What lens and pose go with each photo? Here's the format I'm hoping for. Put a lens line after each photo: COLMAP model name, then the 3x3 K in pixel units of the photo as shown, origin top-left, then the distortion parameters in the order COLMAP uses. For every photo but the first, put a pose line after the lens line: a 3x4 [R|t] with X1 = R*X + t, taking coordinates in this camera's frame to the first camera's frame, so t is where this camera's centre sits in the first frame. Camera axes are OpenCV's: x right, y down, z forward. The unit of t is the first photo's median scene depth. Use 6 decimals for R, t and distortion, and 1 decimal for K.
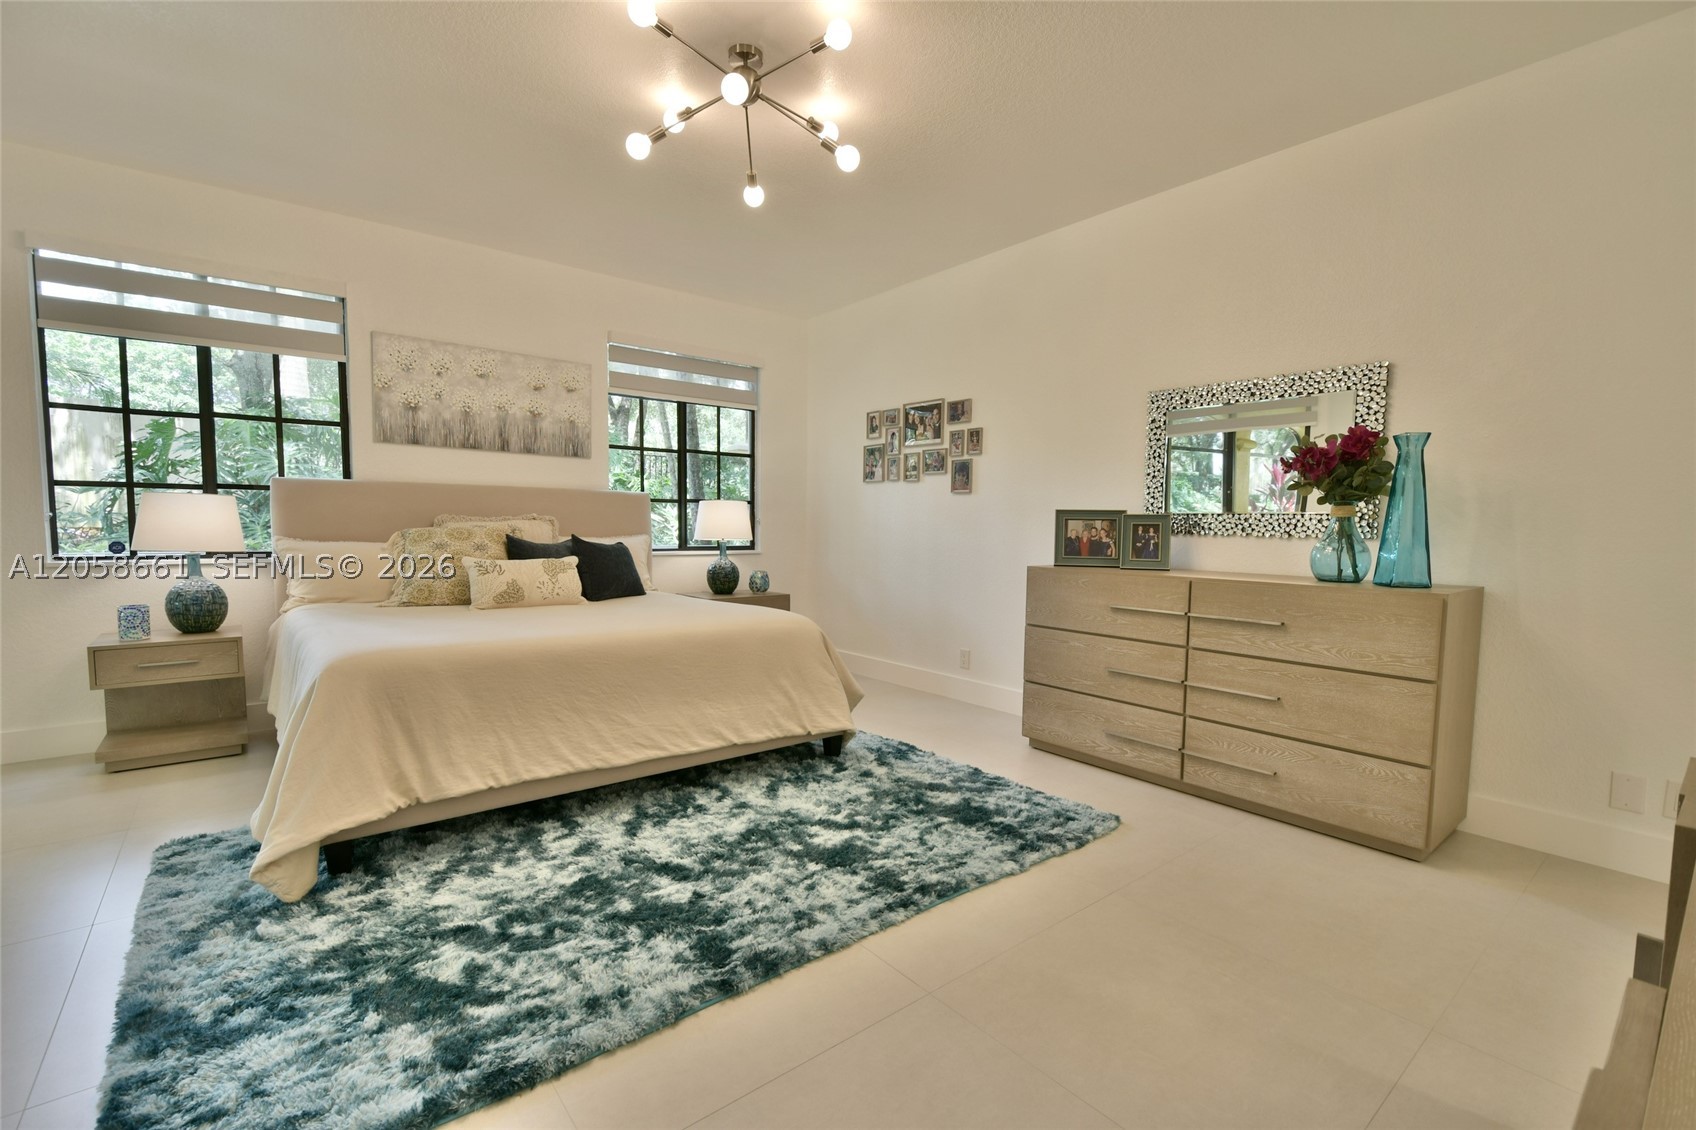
lens RADIAL K [[744.3, 0, 855.7], [0, 744.3, 579.6], [0, 0, 1]] dist [0.002843, -0.004854]
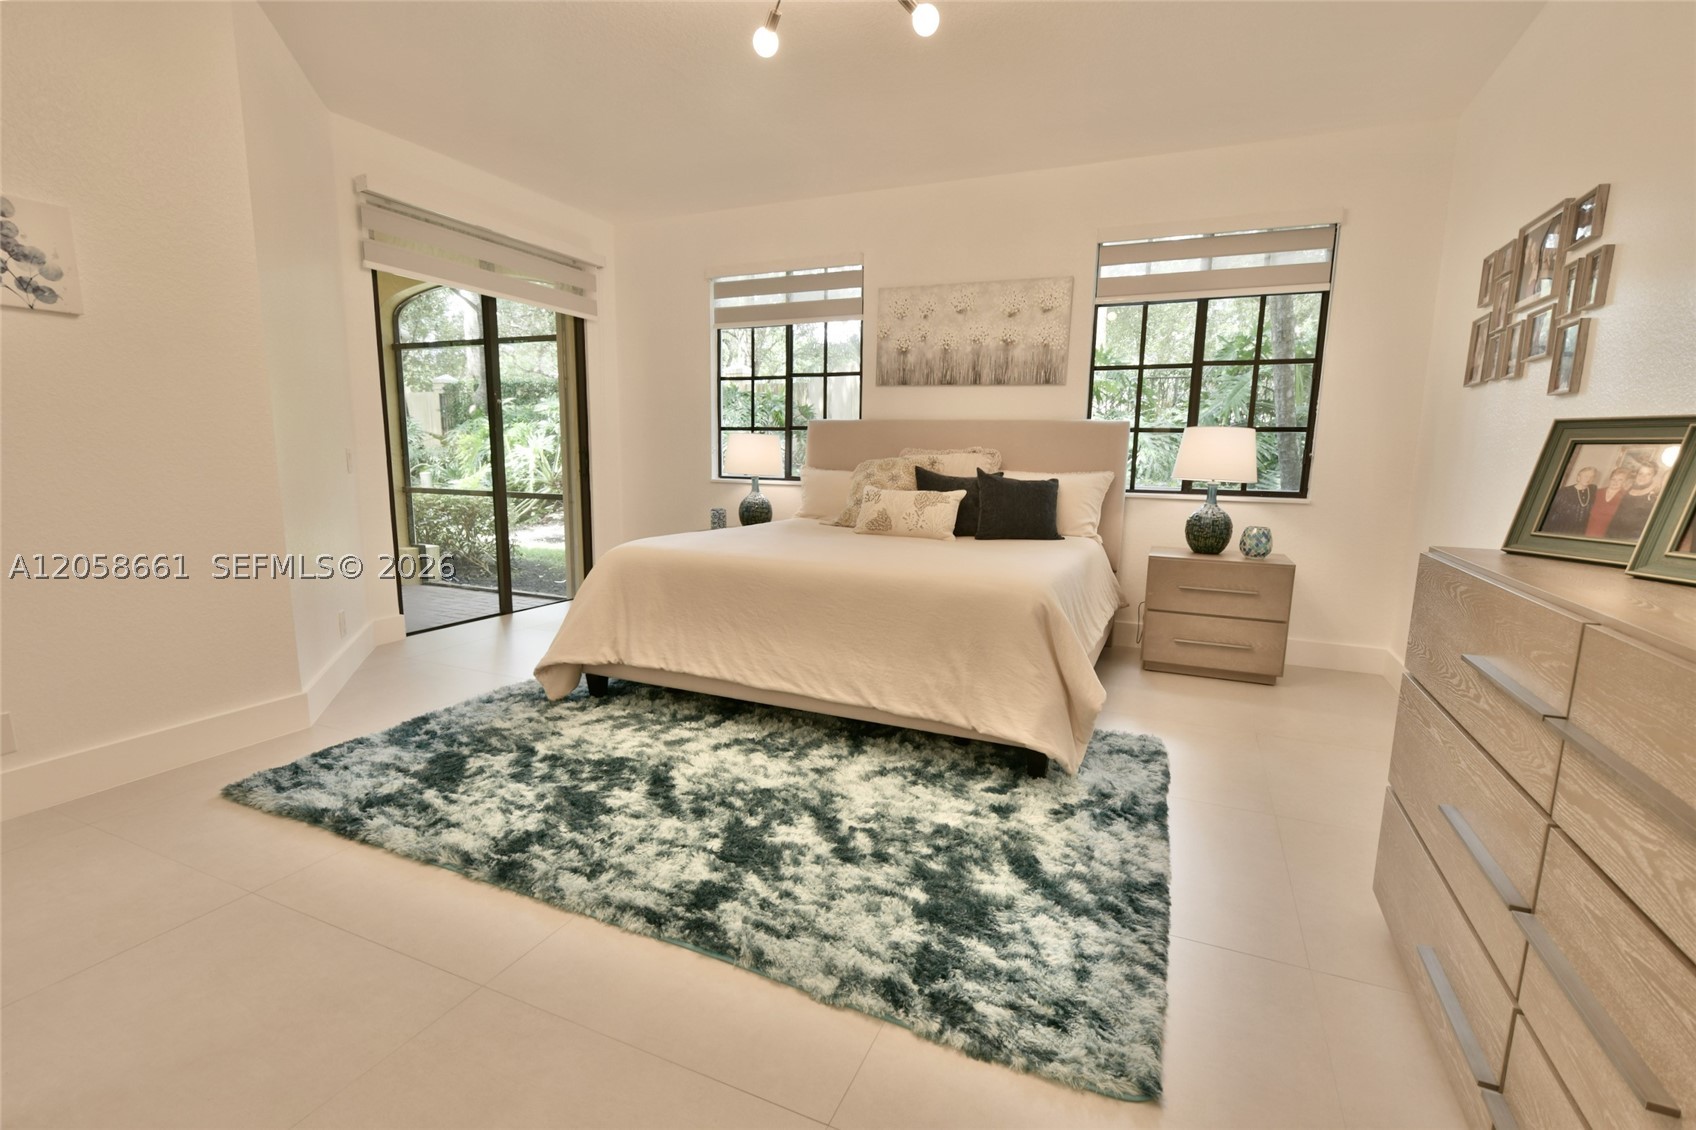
lens RADIAL K [[765.6, 0, 859.3], [0, 765.6, 582.0], [0, 0, 1]] dist [0.001598, -0.000148]
pose [[0.450183, 0.144200, -0.881216, 0.661500], [-0.079185, 0.989433, 0.121455, -0.035305], [0.889418, 0.015102, 0.456845, 0.634948]]
